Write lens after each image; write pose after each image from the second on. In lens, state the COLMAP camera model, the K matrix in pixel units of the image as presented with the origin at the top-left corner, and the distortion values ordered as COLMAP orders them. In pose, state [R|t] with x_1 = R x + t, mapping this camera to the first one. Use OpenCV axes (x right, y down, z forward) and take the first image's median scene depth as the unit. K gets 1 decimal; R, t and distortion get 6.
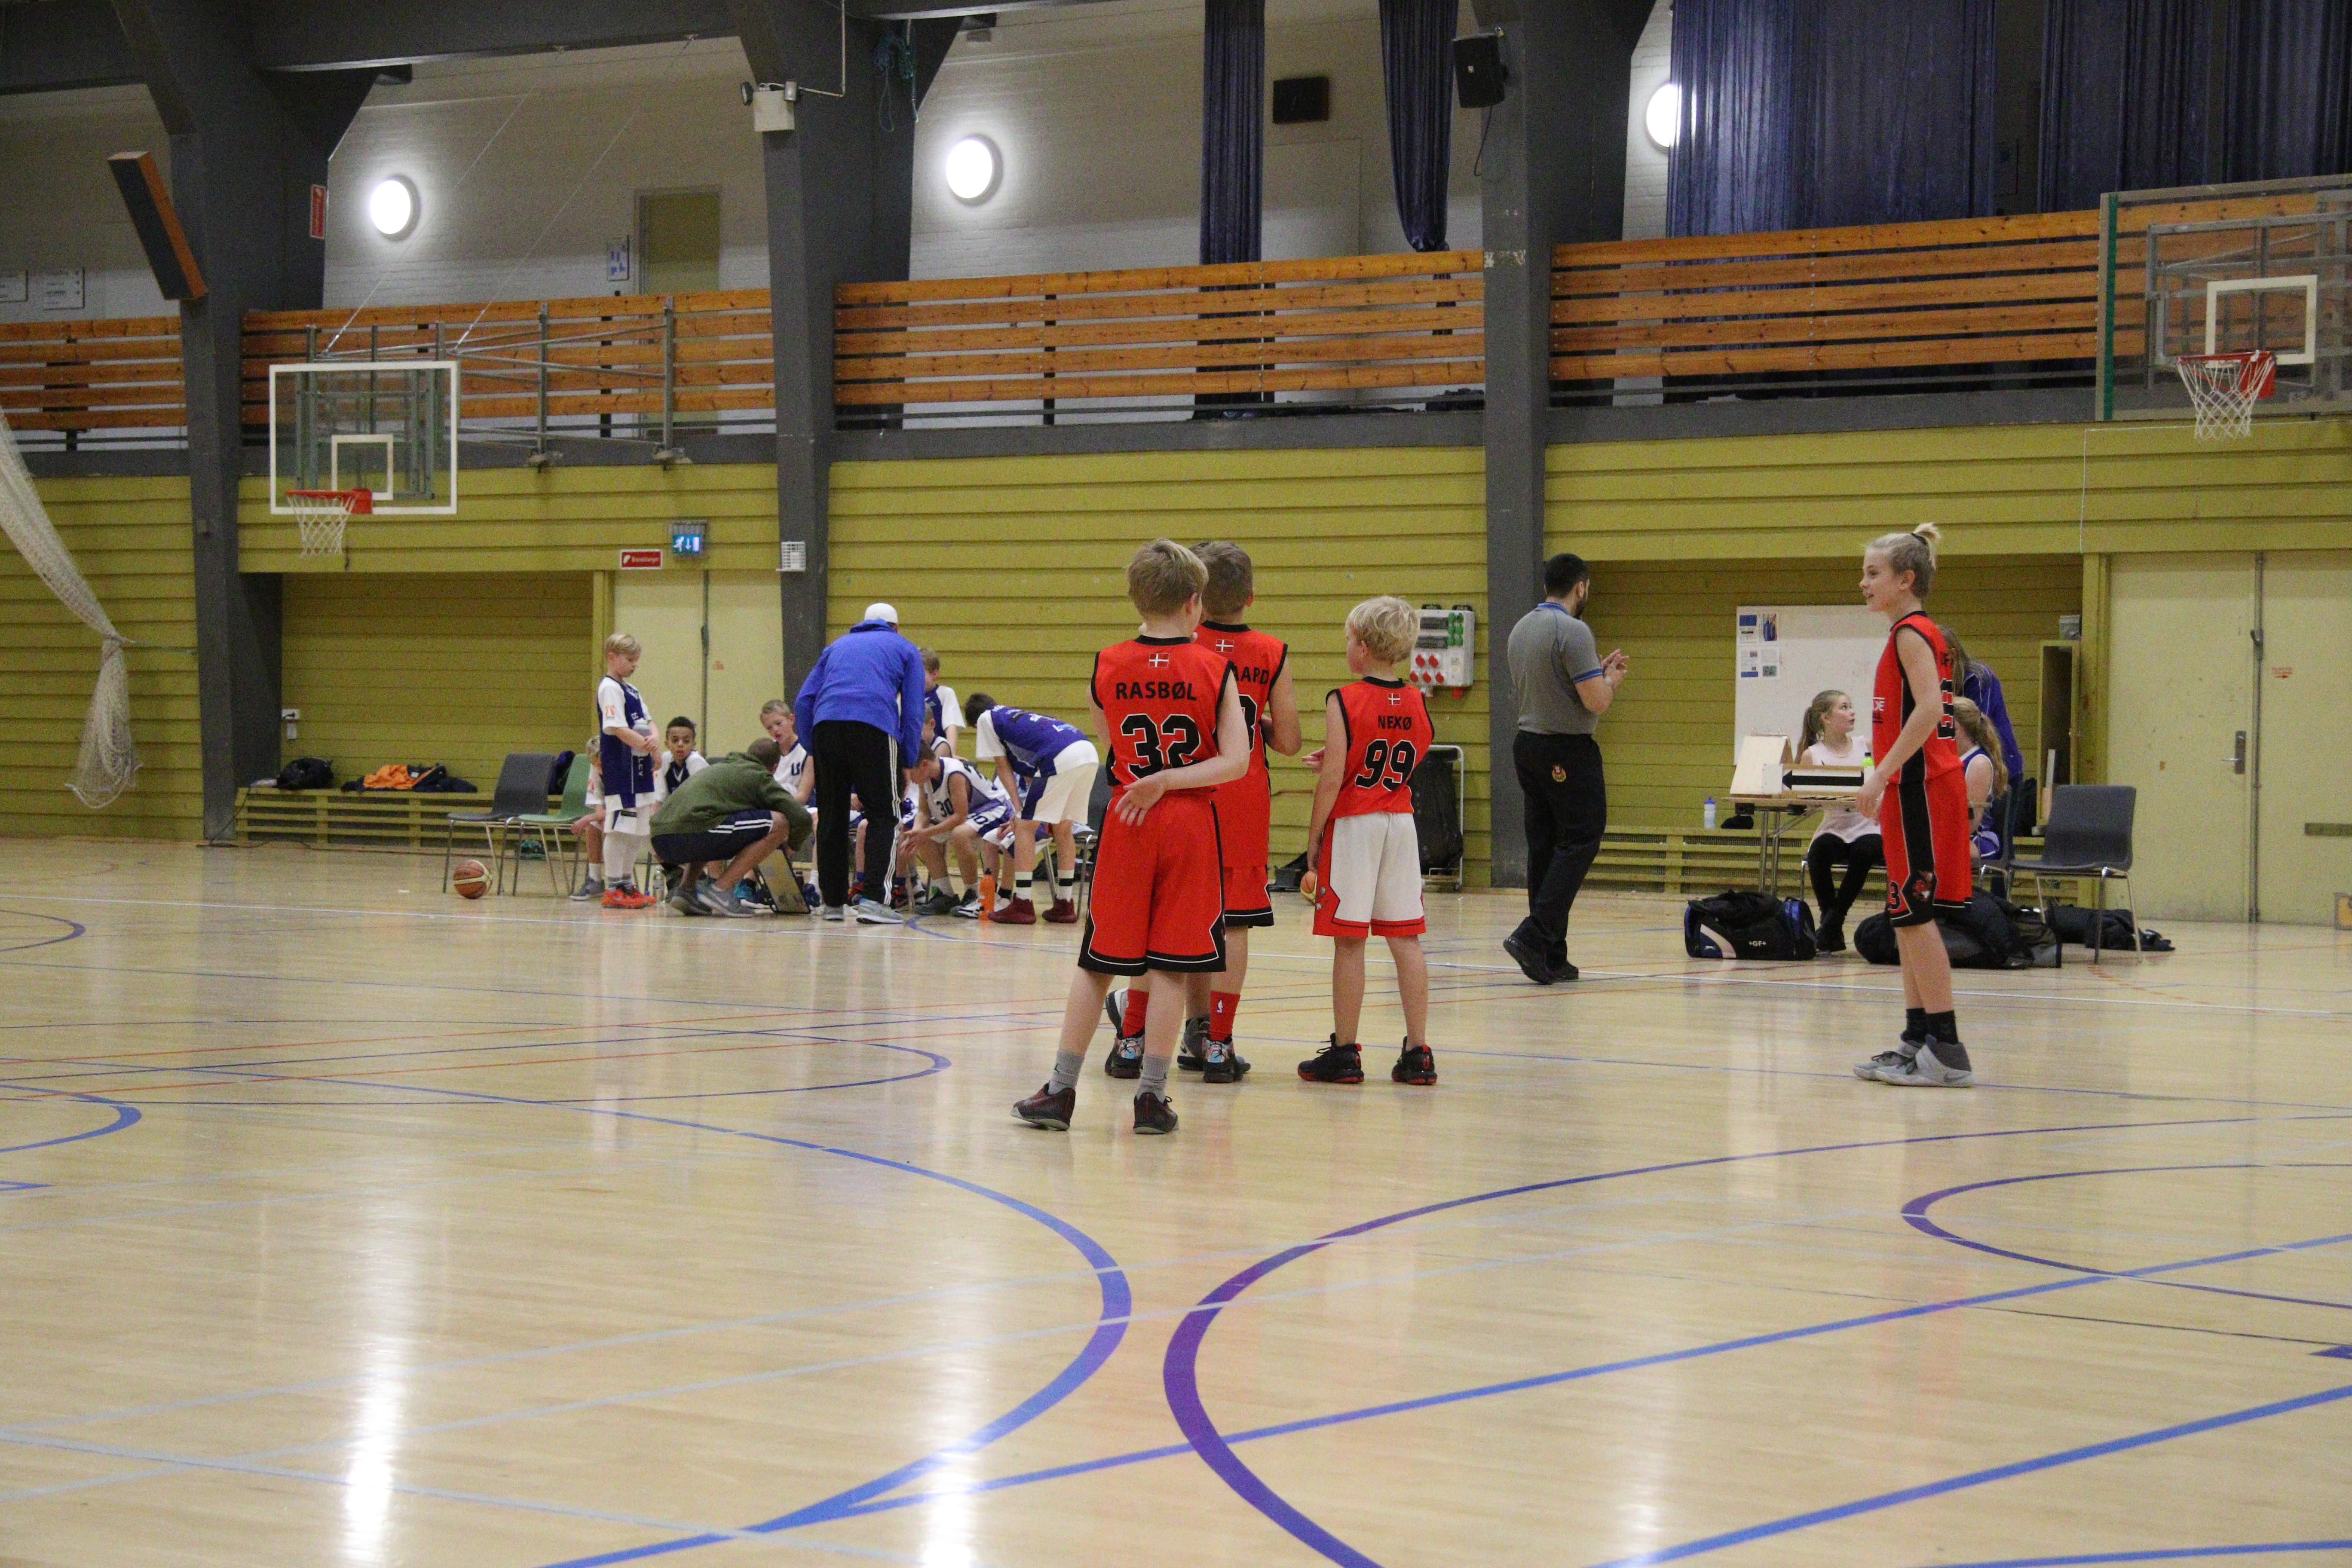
lens RADIAL K [[4712.3, 0, 1263.4], [0, 4712.3, 827.2], [0, 0, 1]] dist [0.179131, 0.000000]
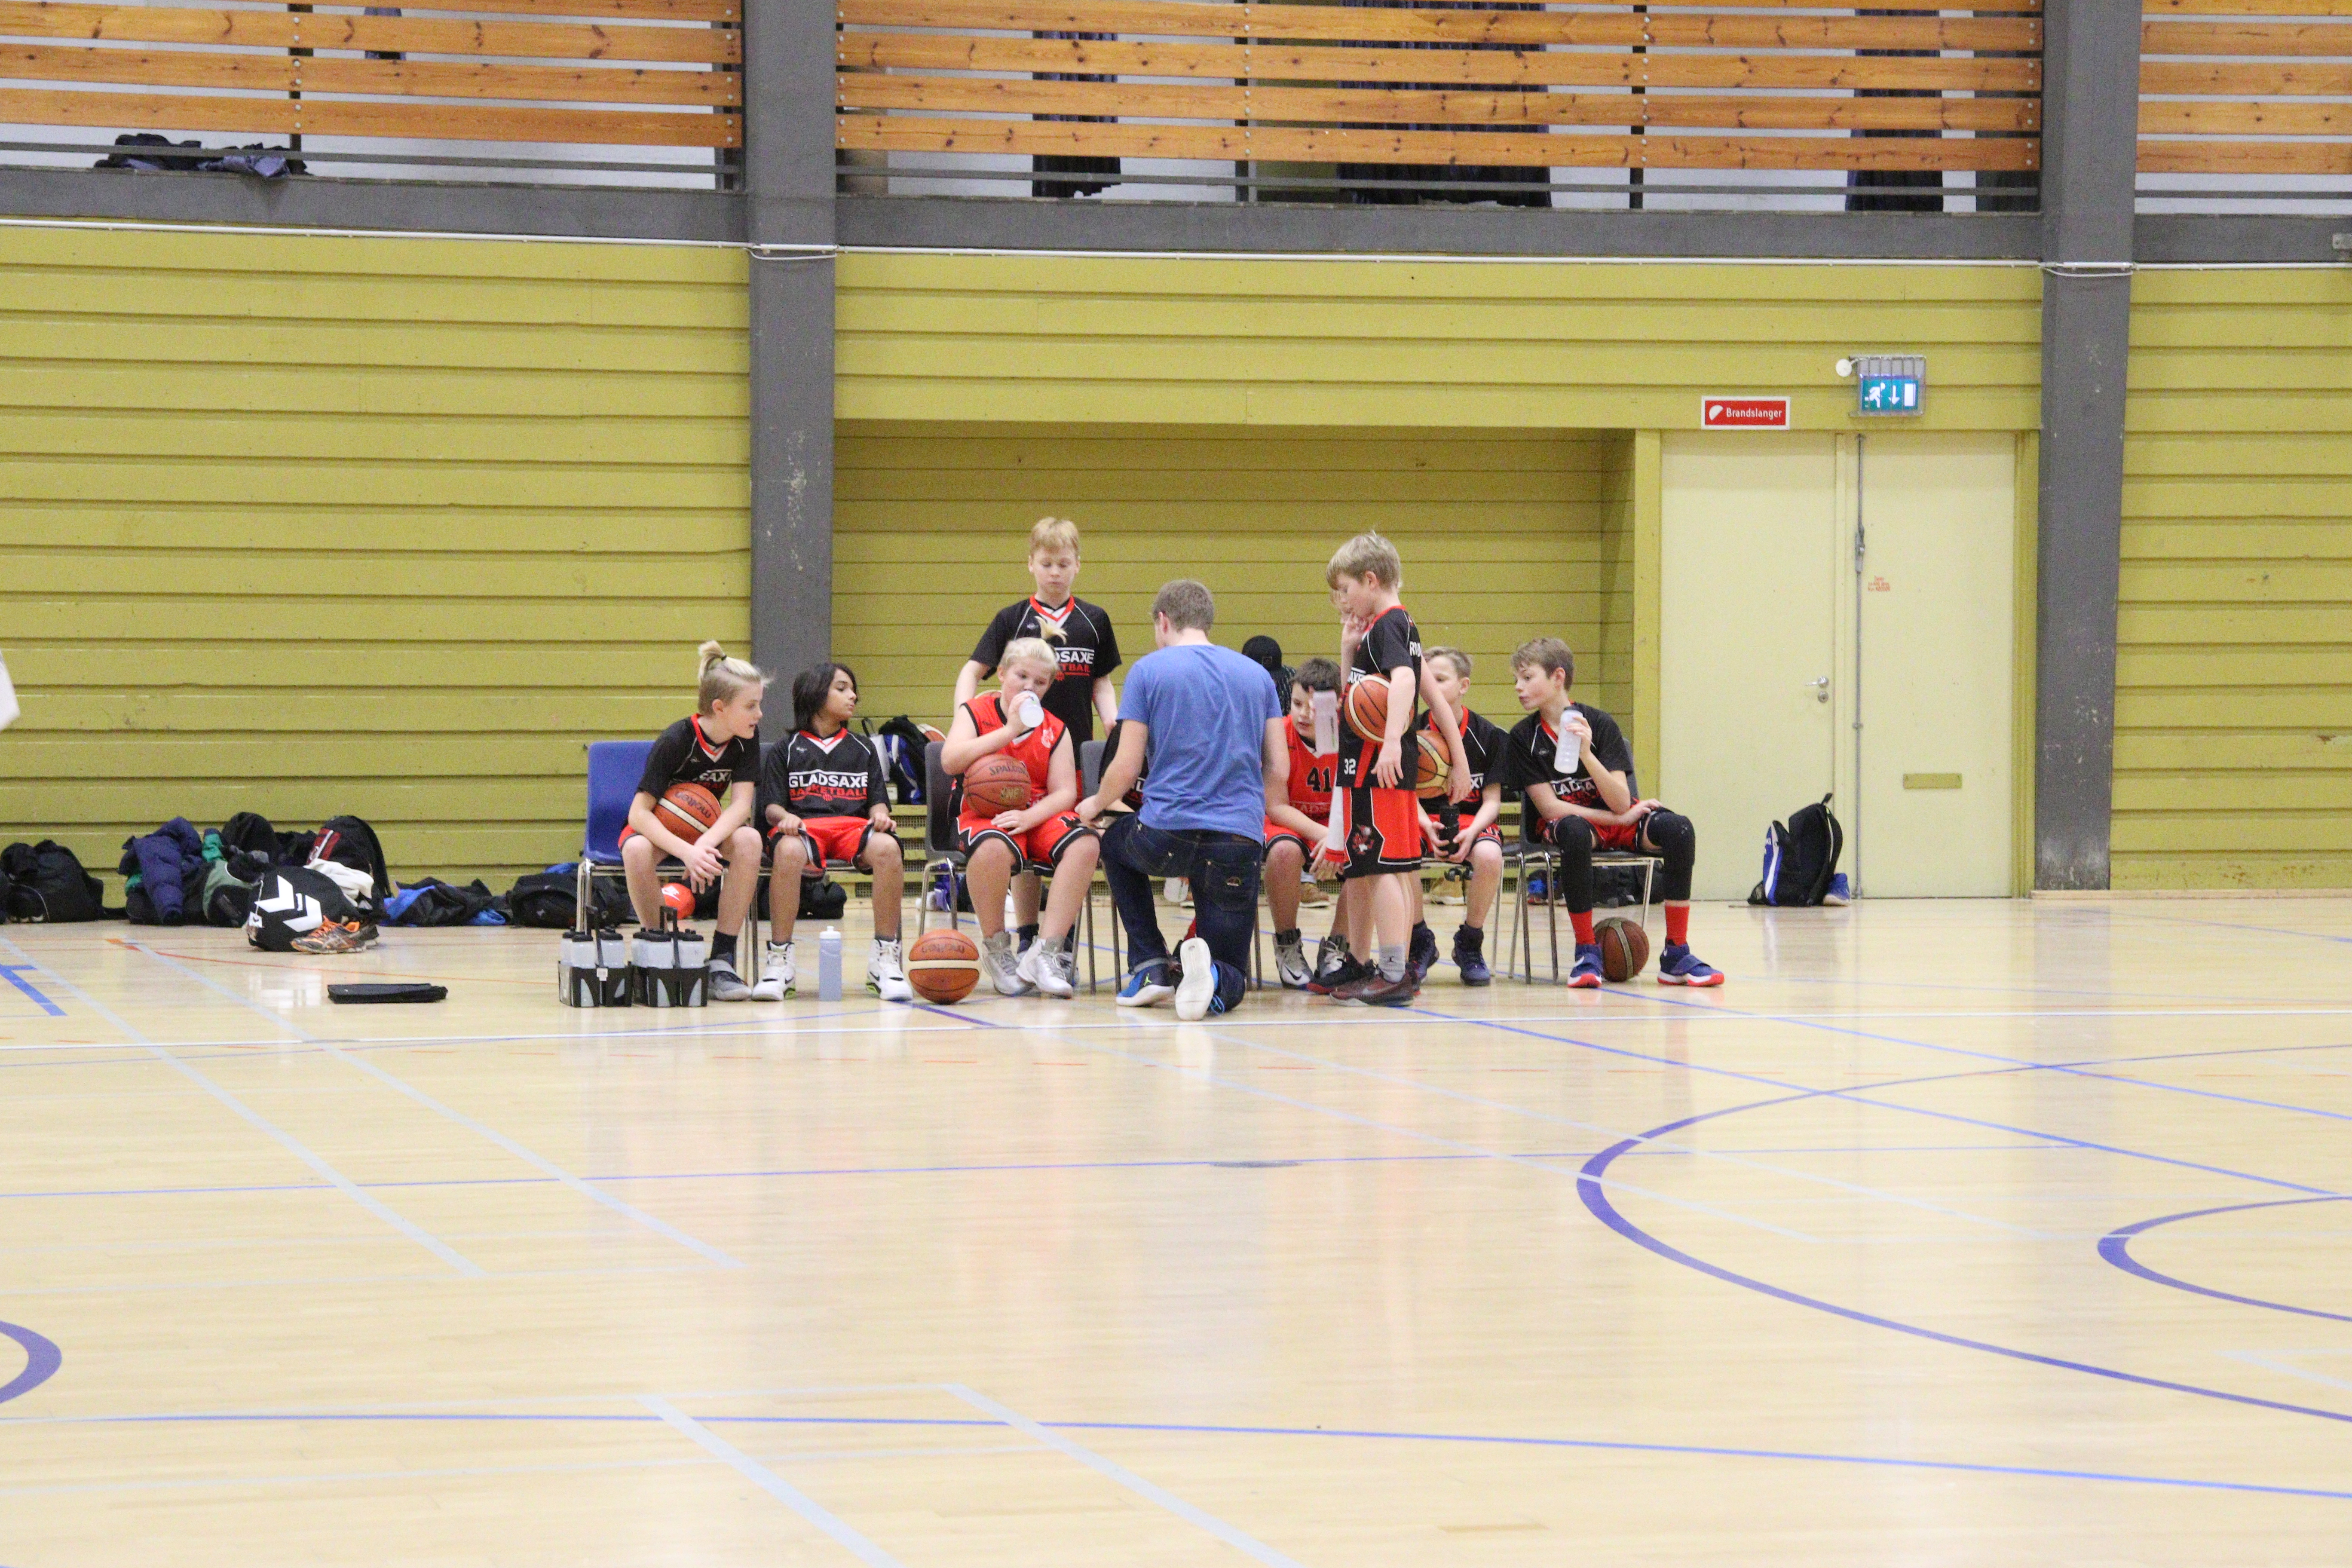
lens RADIAL K [[5765.5, 0, 1192.2], [0, 5765.5, 806.0], [0, 0, 1]] dist [0.437228, 0.000000]
pose [[0.655191, -0.032543, 0.754762, -0.788588], [0.023371, 0.999467, 0.022806, -0.026264], [-0.755102, 0.002697, 0.655602, 0.600145]]
